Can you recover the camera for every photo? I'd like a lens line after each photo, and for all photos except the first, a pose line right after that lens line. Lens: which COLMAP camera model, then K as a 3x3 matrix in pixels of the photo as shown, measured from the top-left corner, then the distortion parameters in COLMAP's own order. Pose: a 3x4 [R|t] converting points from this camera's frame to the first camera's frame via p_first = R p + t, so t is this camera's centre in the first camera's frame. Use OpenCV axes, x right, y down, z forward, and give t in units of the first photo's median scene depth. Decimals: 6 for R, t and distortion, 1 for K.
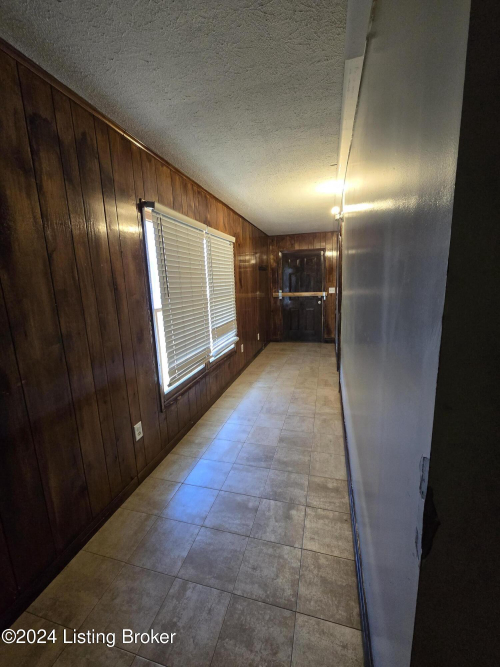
lens RADIAL K [[272.3, 0, 248.2], [0, 272.3, 332.6], [0, 0, 1]] dist [0.000991, 0.000035]
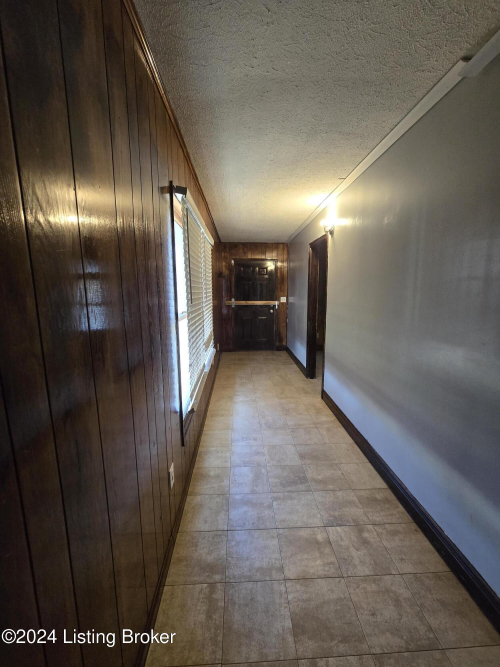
lens RADIAL K [[272.3, 0, 250.8], [0, 272.3, 334.2], [0, 0, 1]] dist [0.000991, 0.000035]
pose [[0.949755, -0.020179, 0.312342, -0.289008], [0.027452, 0.999444, -0.018906, -0.016295], [-0.311787, 0.026530, 0.949781, 0.122980]]
